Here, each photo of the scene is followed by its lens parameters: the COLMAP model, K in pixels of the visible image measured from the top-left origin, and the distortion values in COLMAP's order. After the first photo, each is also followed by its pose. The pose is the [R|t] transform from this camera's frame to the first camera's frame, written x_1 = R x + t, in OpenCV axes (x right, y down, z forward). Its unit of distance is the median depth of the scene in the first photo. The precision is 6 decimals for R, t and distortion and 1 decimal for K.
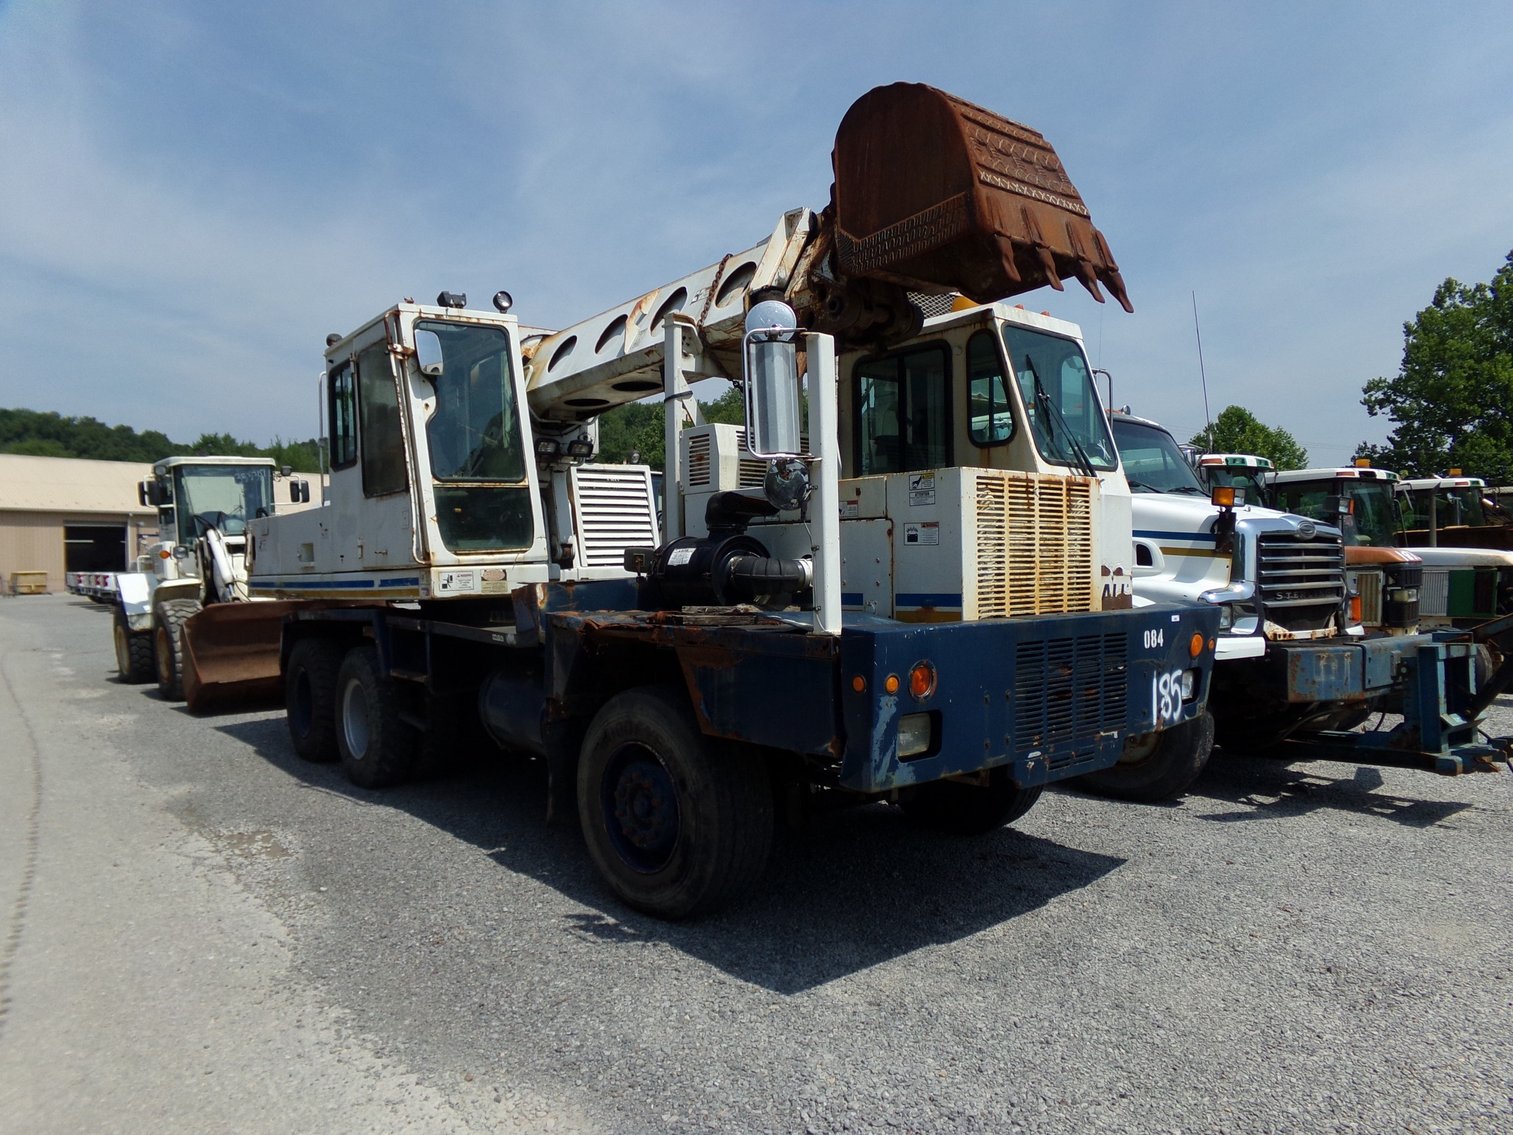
lens RADIAL K [[1036.8, 0, 756.5], [0, 1036.8, 567.5], [0, 0, 1]] dist [-0.030726, 0.052339]
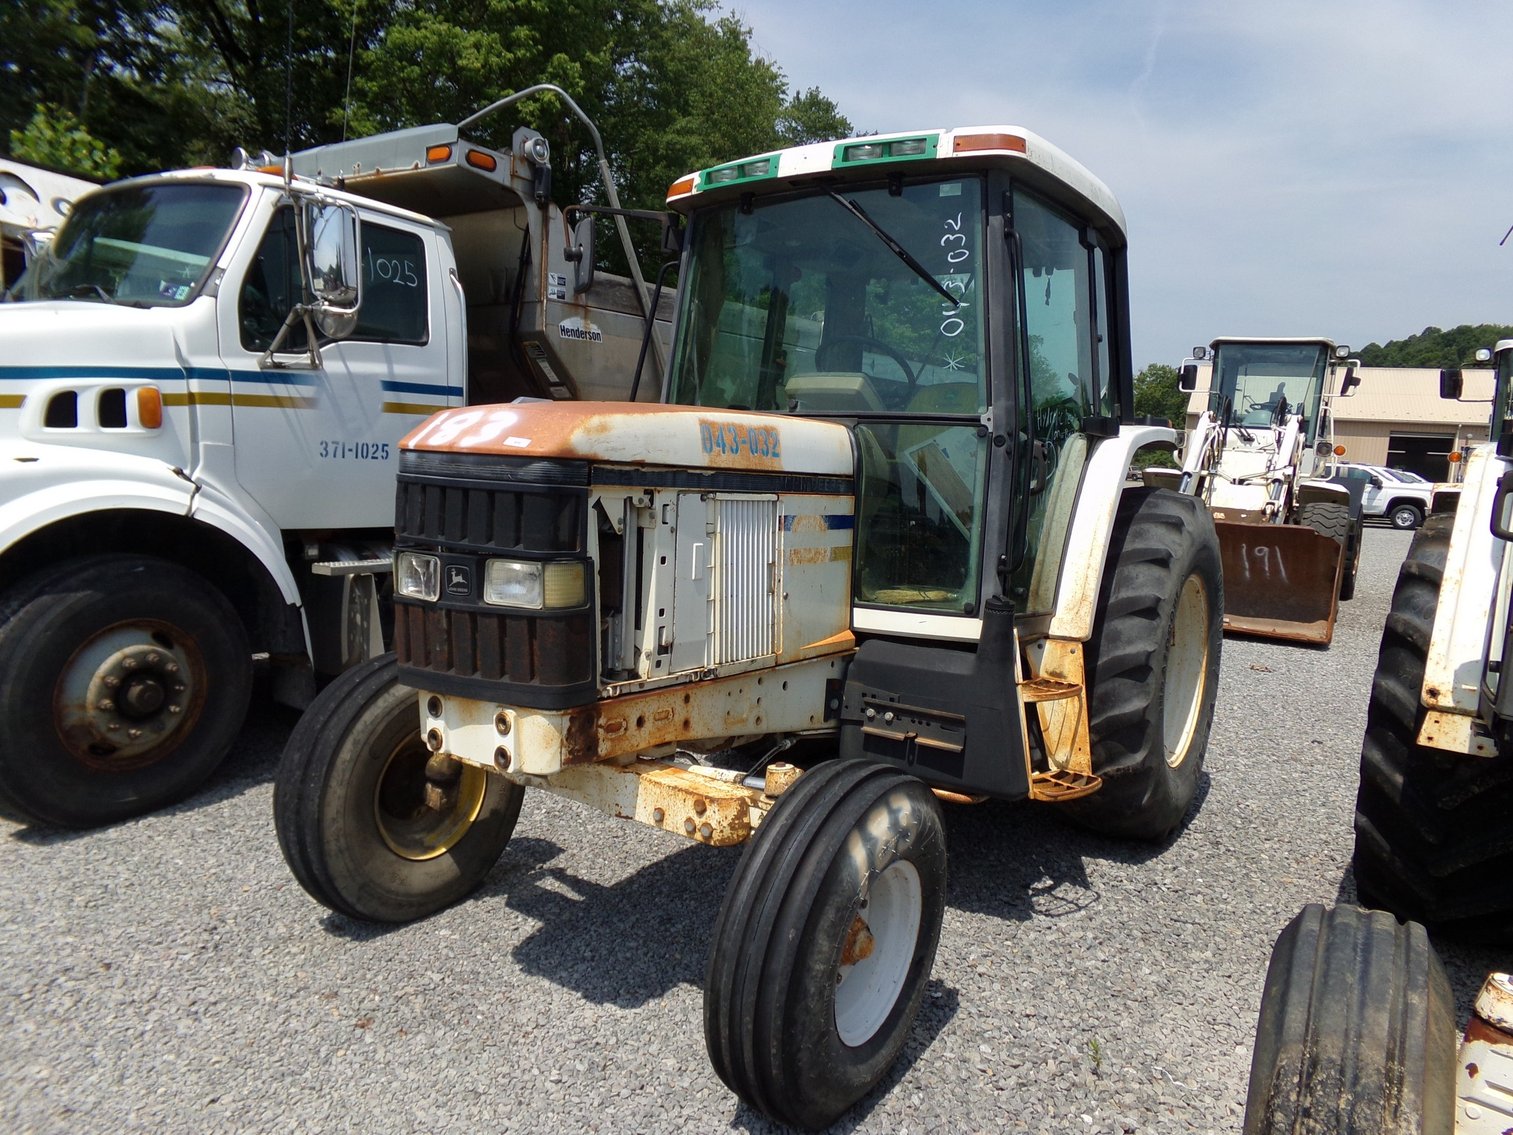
lens RADIAL K [[1036.8, 0, 756.5], [0, 1036.8, 567.5], [0, 0, 1]] dist [-0.030726, 0.052339]
pose [[0.286235, 0.135710, -0.948500, 1.478987], [-0.059740, 0.990521, 0.123694, -0.023404], [0.956295, 0.021258, 0.291629, 1.603684]]
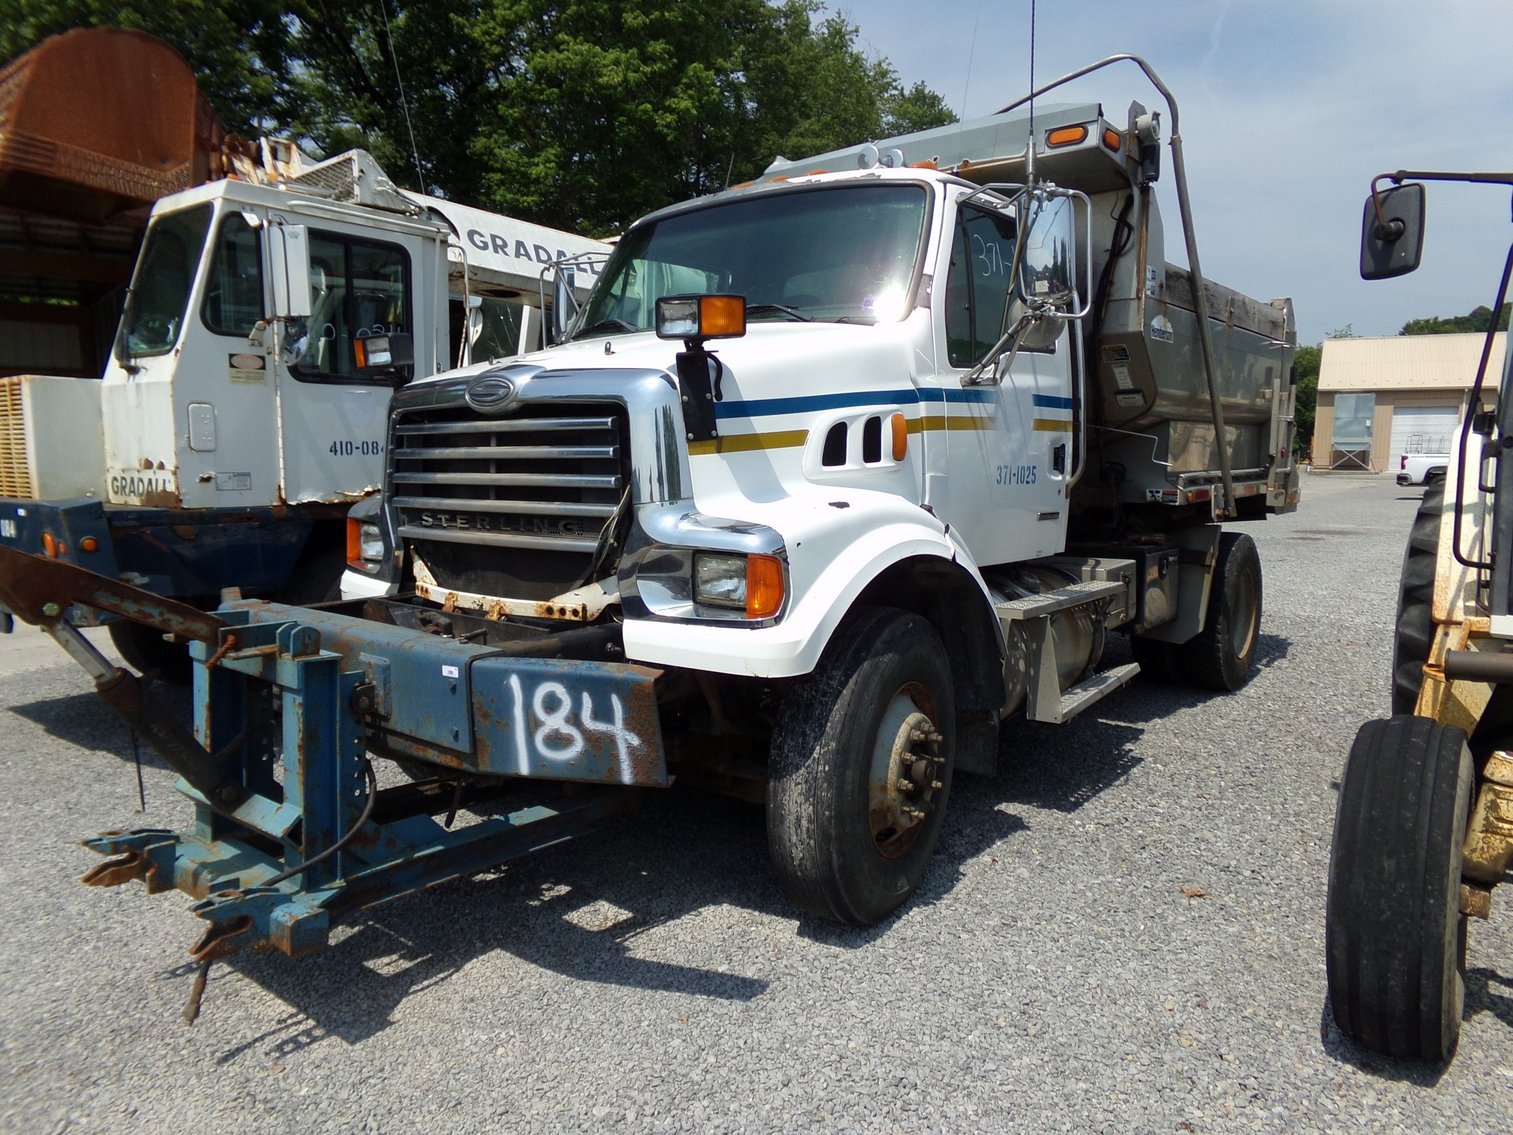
lens RADIAL K [[1067.6, 0, 756.5], [0, 1067.6, 567.5], [0, 0, 1]] dist [-0.147914, 0.222861]
pose [[0.222511, 0.116184, -0.967982, 1.296453], [-0.006176, 0.993022, 0.117770, -0.017242], [0.974911, -0.020227, 0.221676, 1.235365]]
